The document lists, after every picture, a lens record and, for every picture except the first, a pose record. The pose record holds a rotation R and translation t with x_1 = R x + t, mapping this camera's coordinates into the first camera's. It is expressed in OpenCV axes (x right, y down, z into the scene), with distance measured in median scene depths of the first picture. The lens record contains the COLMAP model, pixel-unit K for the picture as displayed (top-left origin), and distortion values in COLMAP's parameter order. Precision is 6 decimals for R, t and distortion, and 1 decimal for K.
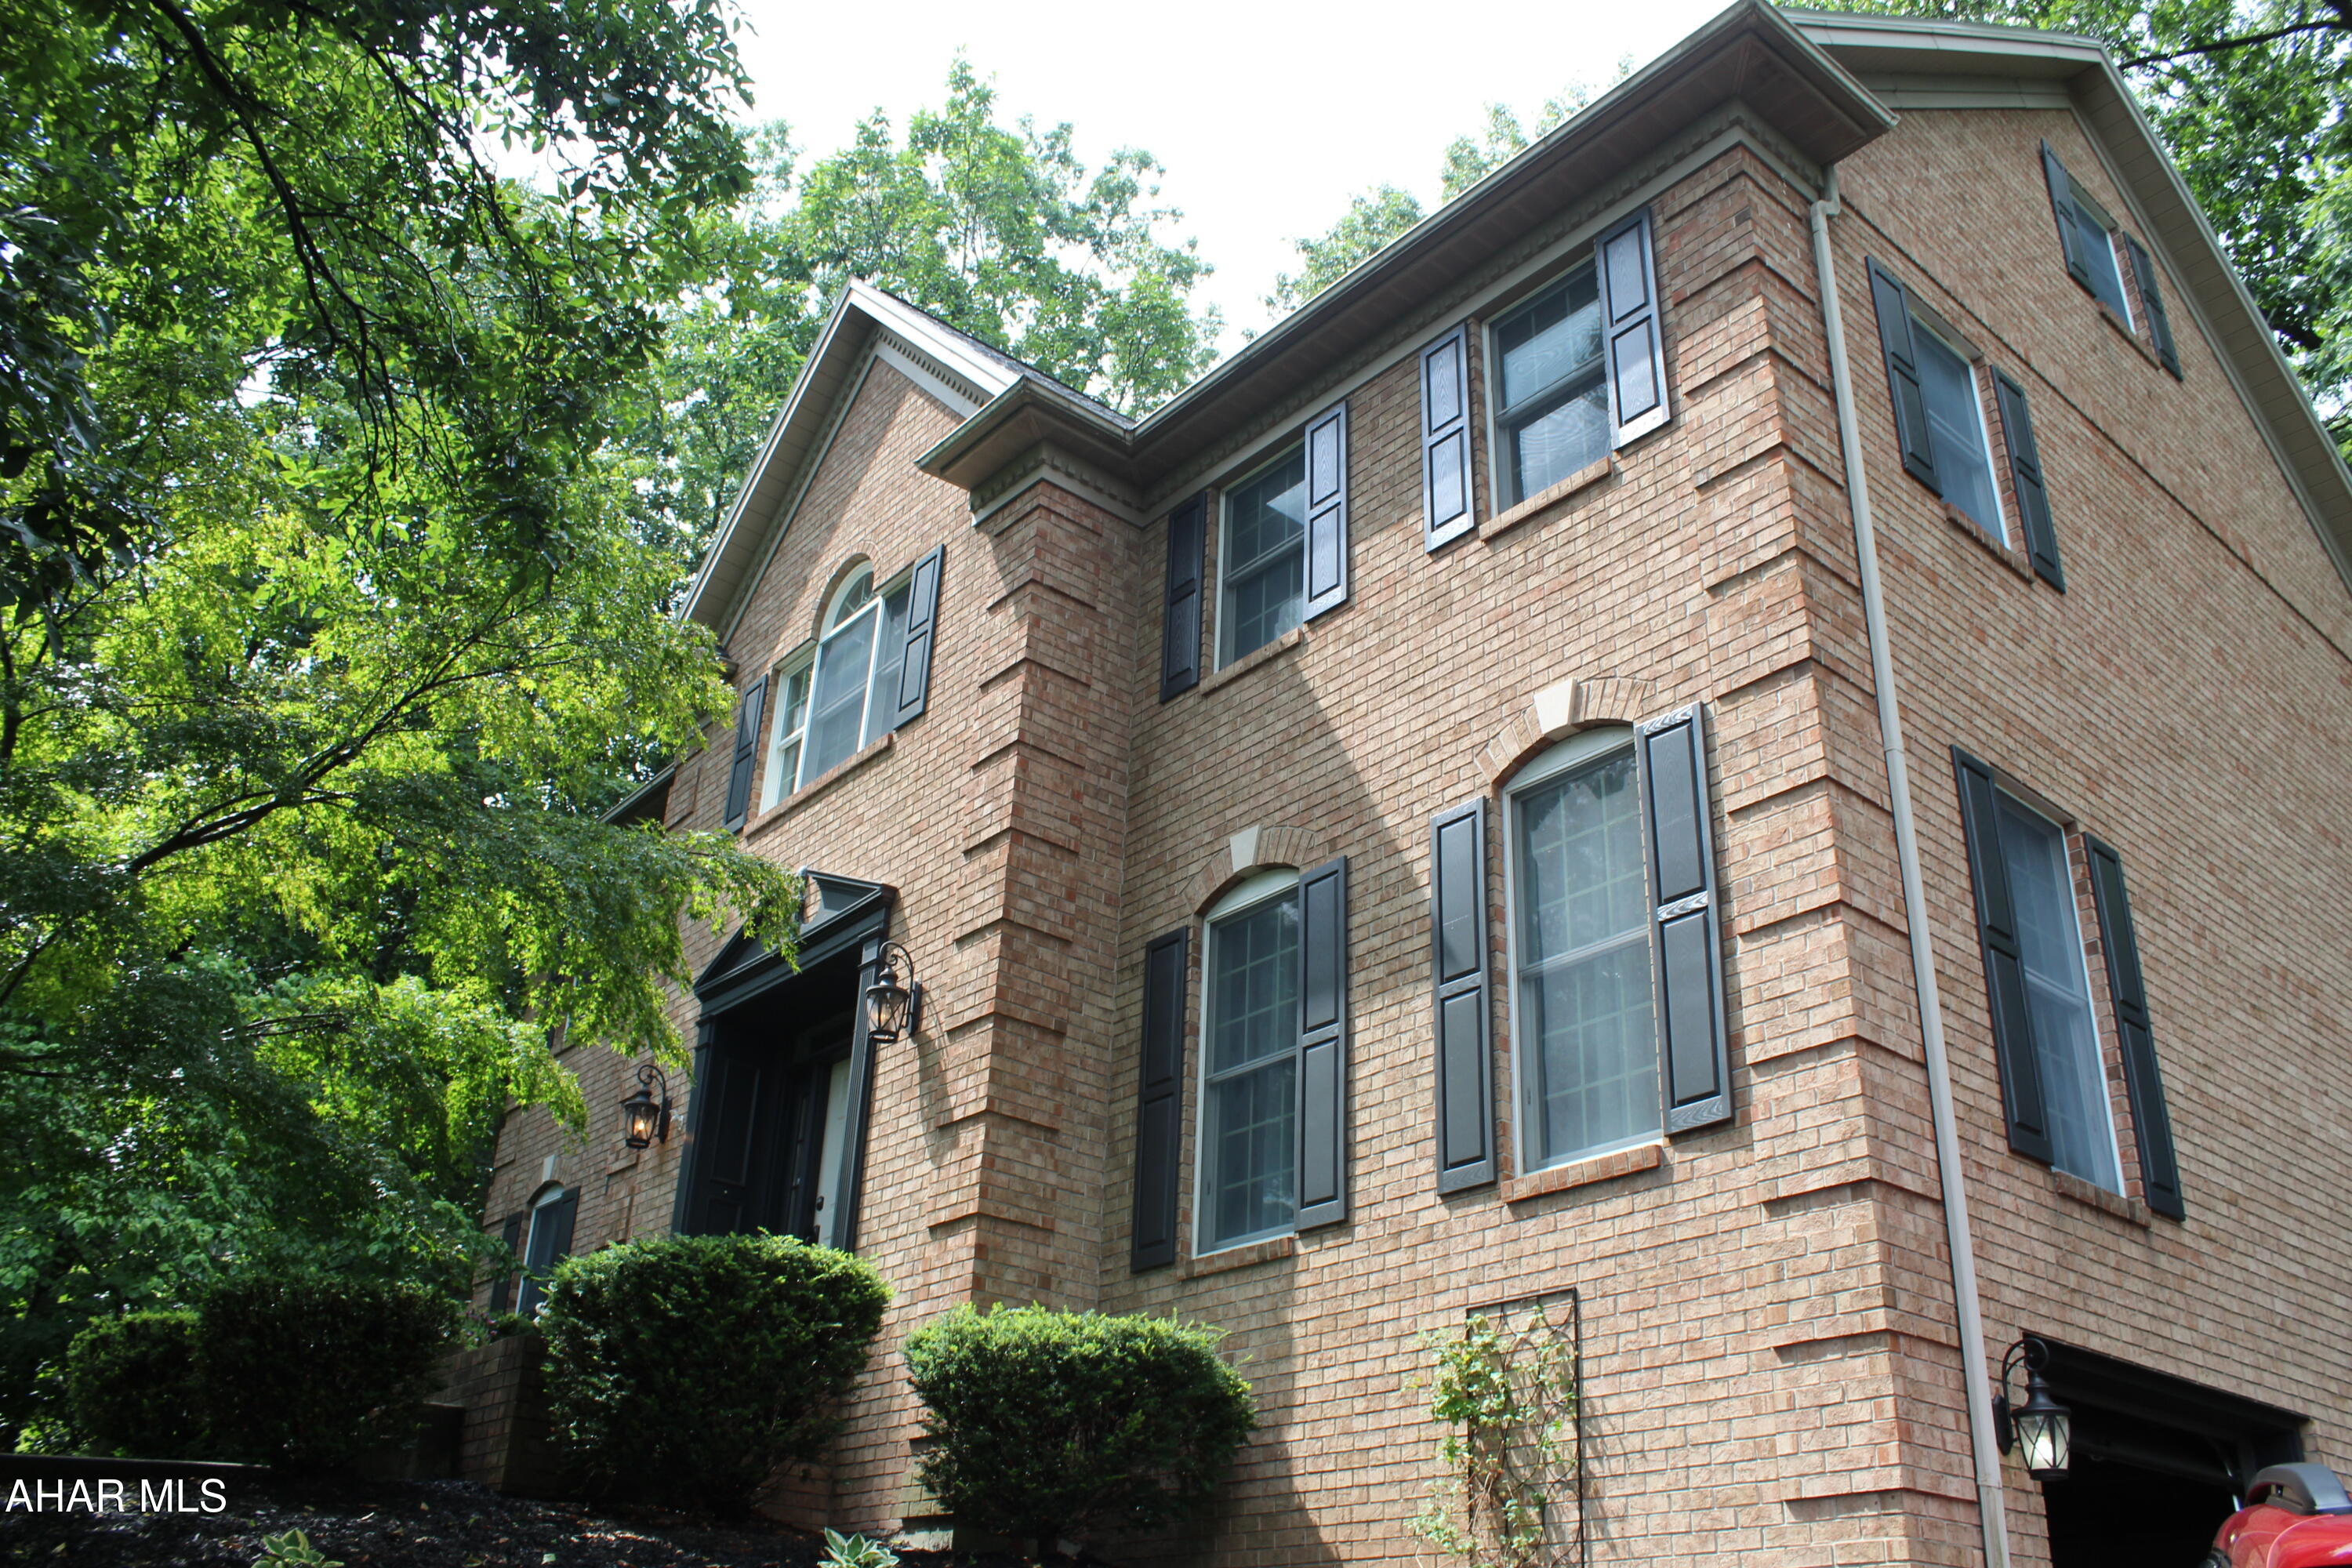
lens RADIAL K [[1951.8, 0, 1176.0], [0, 1951.8, 784.0], [0, 0, 1]] dist [-0.166885, 0.163381]
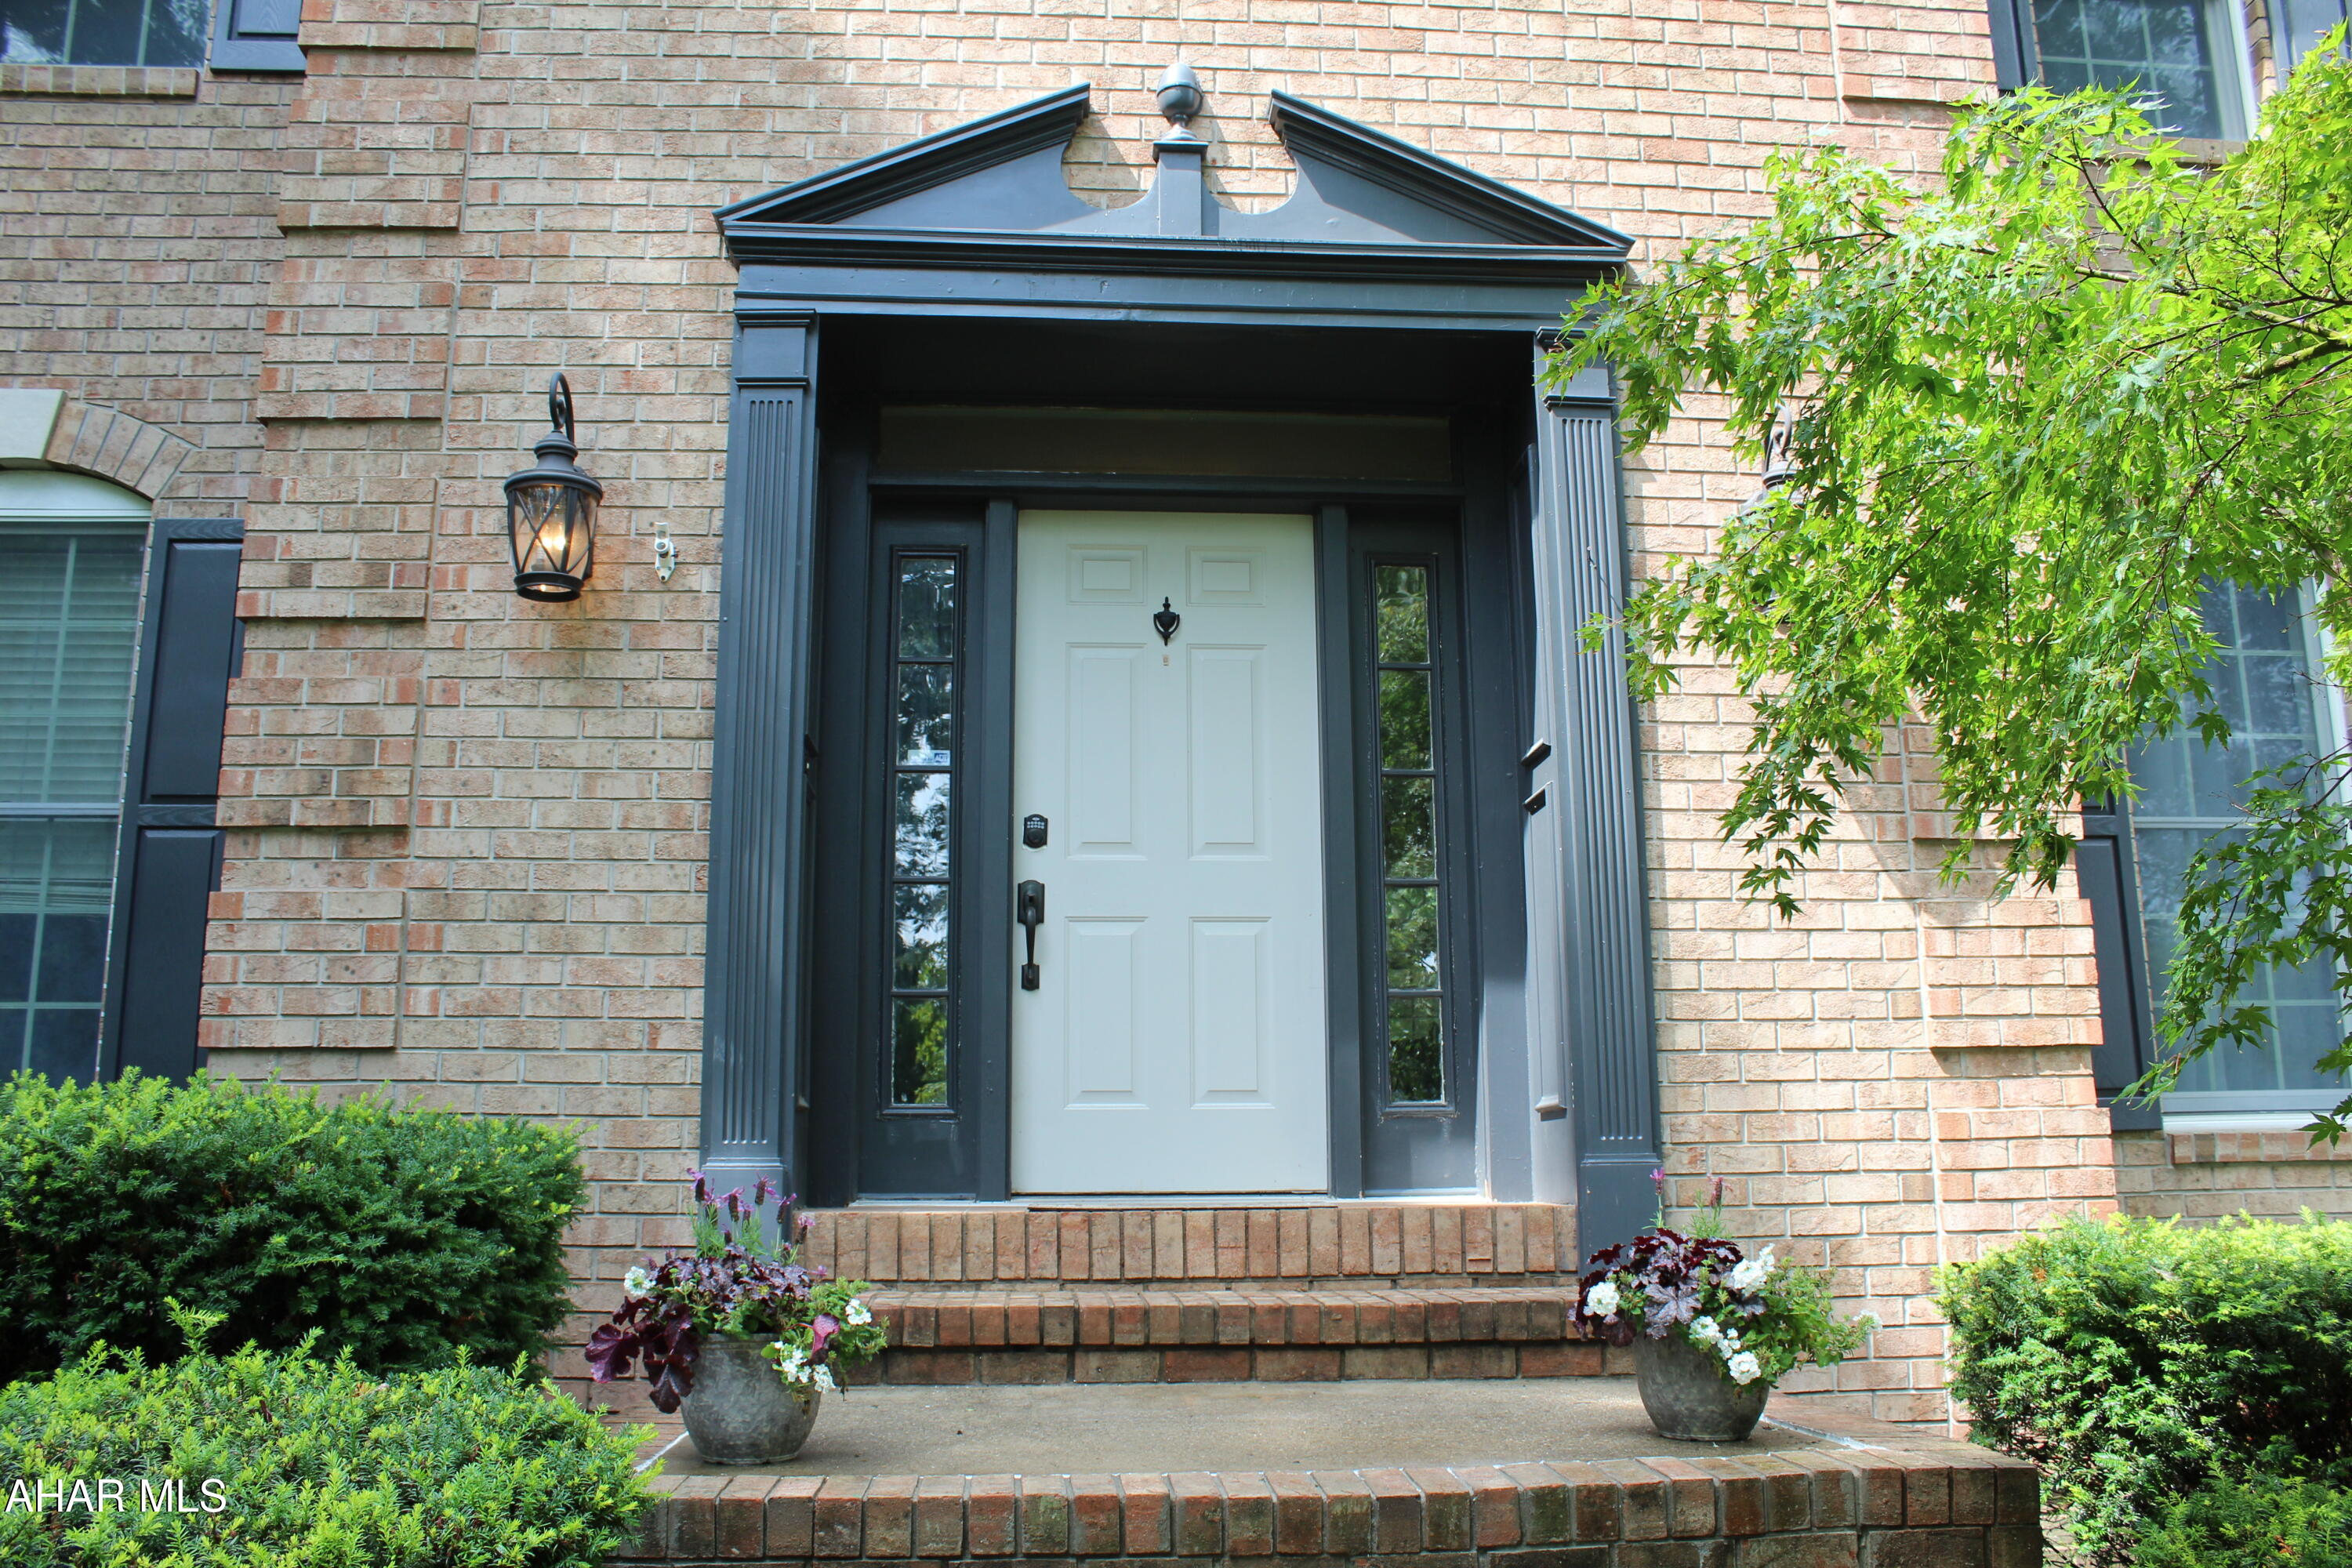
lens RADIAL K [[1951.8, 0, 1176.0], [0, 1951.8, 784.0], [0, 0, 1]] dist [-0.166885, 0.163381]
pose [[0.588006, 0.119595, 0.799966, -0.633930], [-0.344772, 0.931723, 0.114128, 0.176707], [-0.731698, -0.342913, 0.589091, 0.869946]]
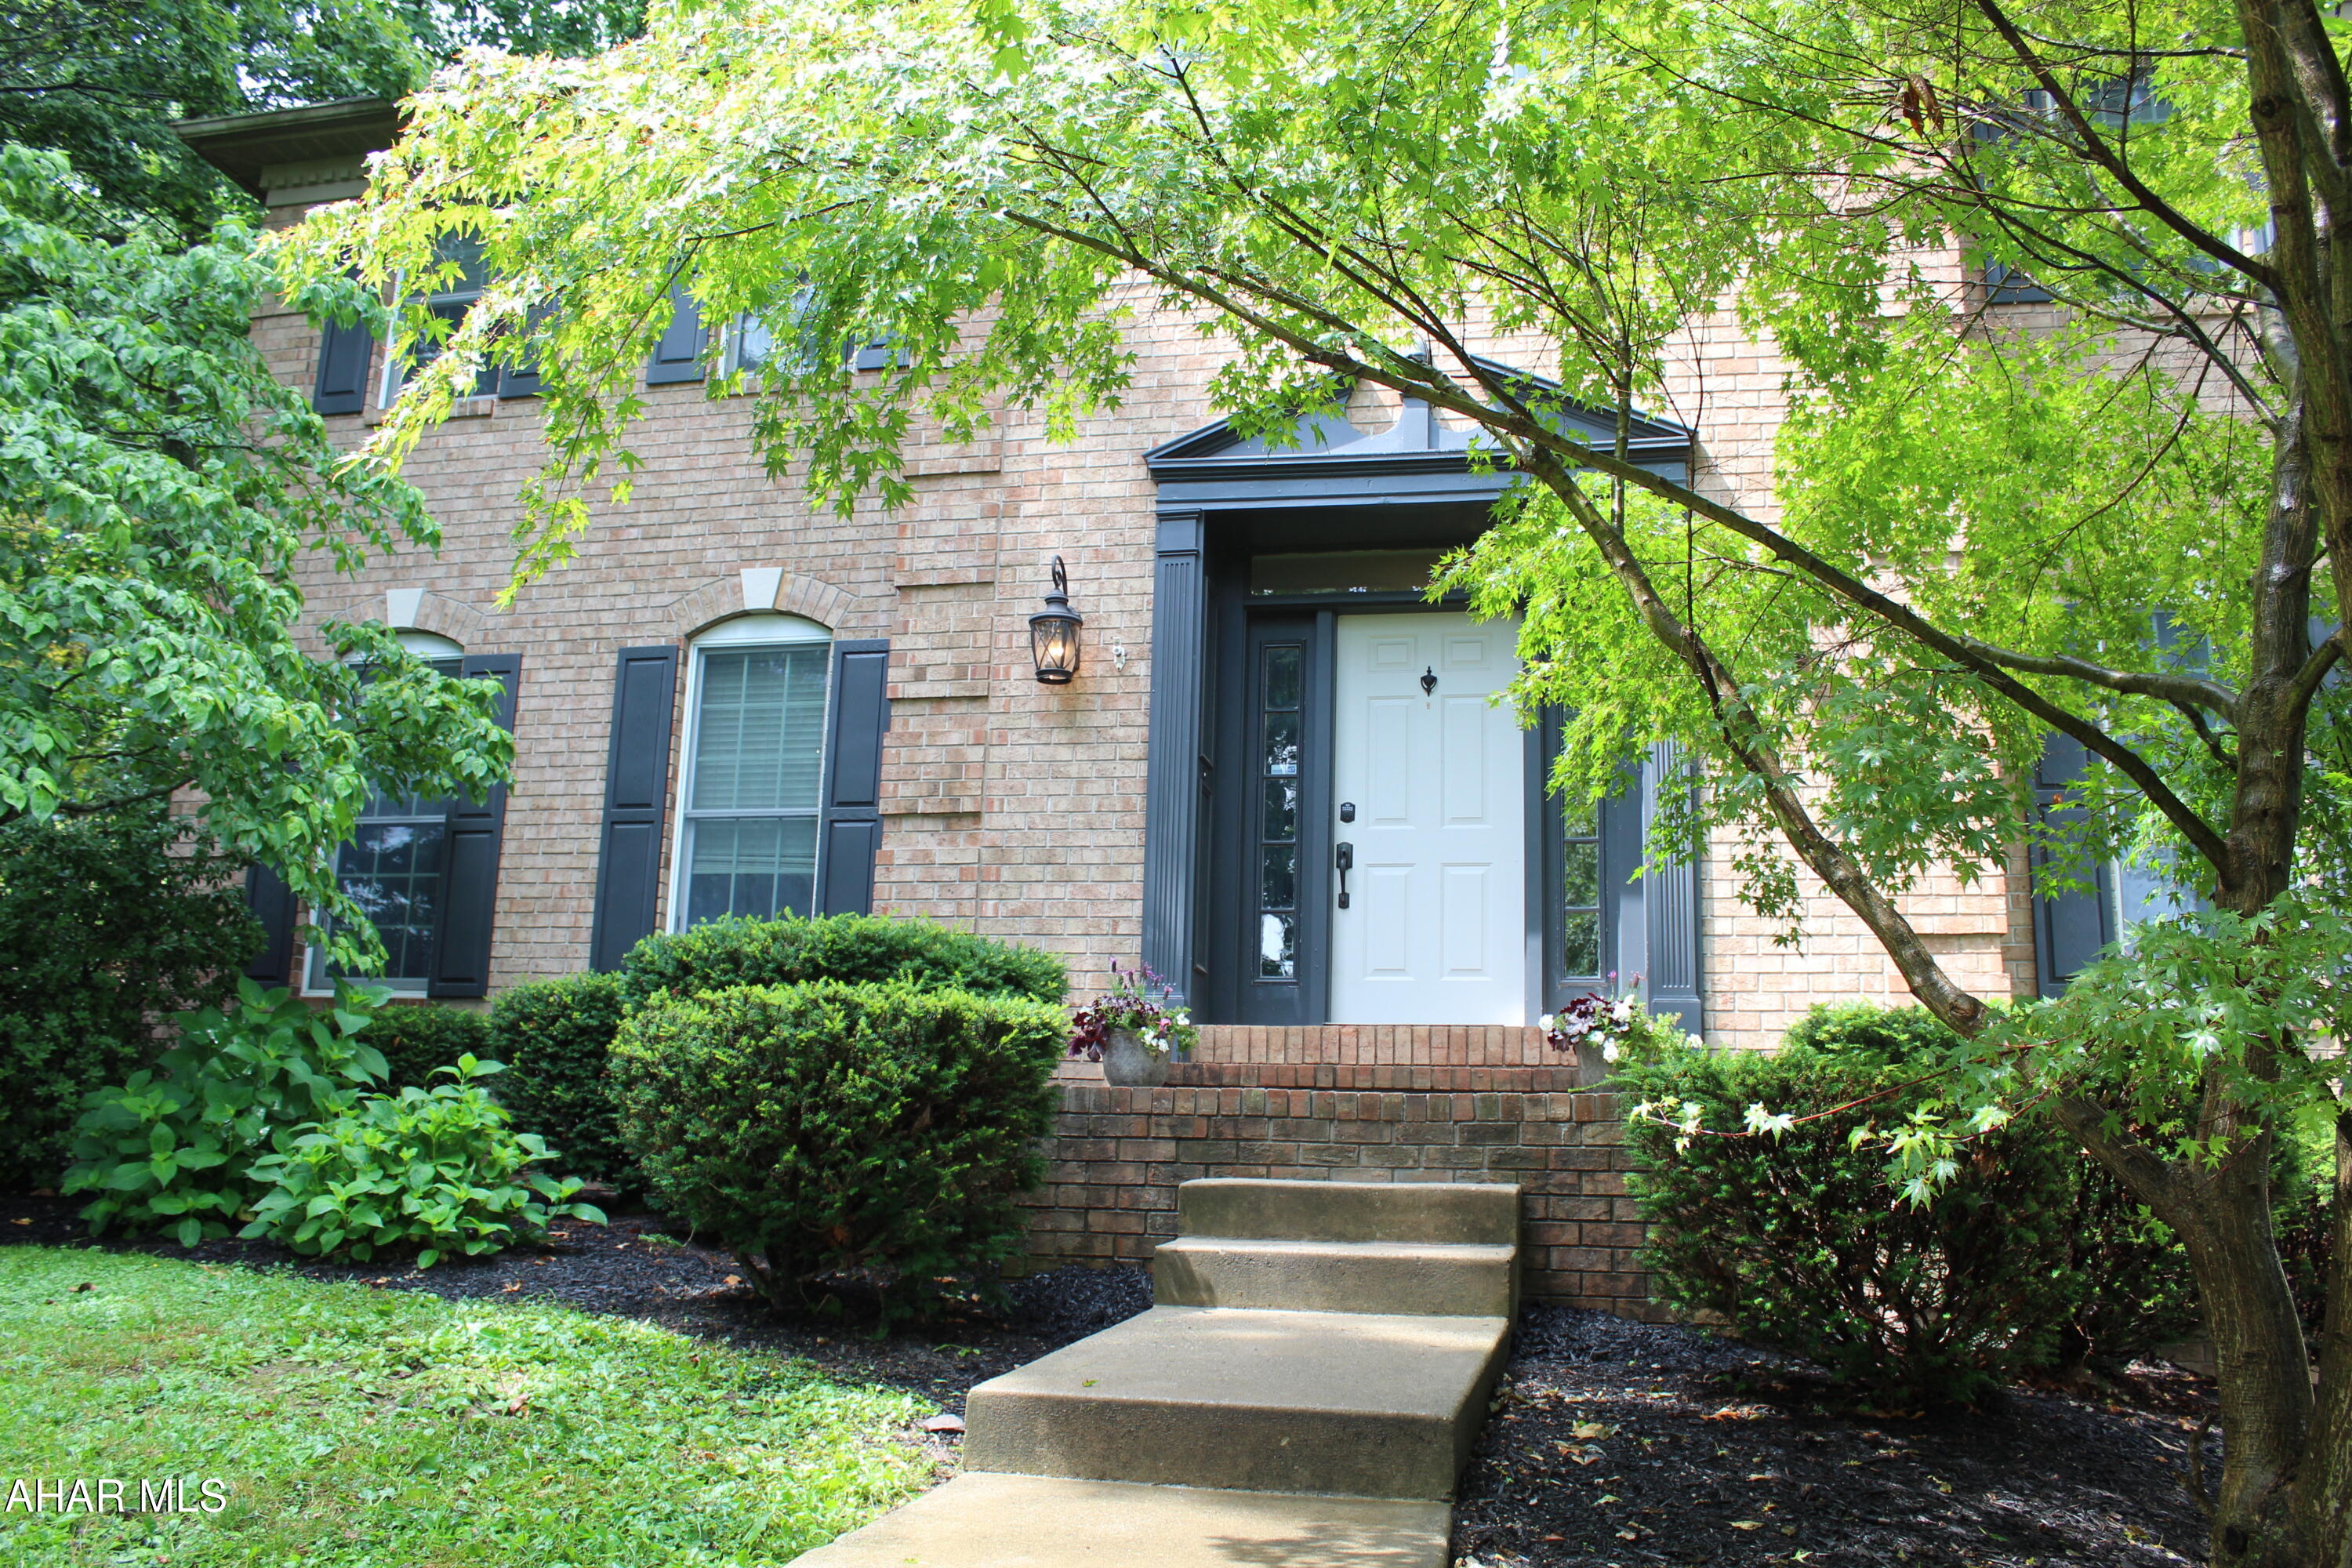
lens RADIAL K [[1951.8, 0, 1176.0], [0, 1951.8, 784.0], [0, 0, 1]] dist [-0.166885, 0.163381]
pose [[0.791023, 0.120153, 0.599871, -0.816841], [-0.282182, 0.941650, 0.183490, 0.111533], [-0.542821, -0.314418, 0.778772, 0.569927]]
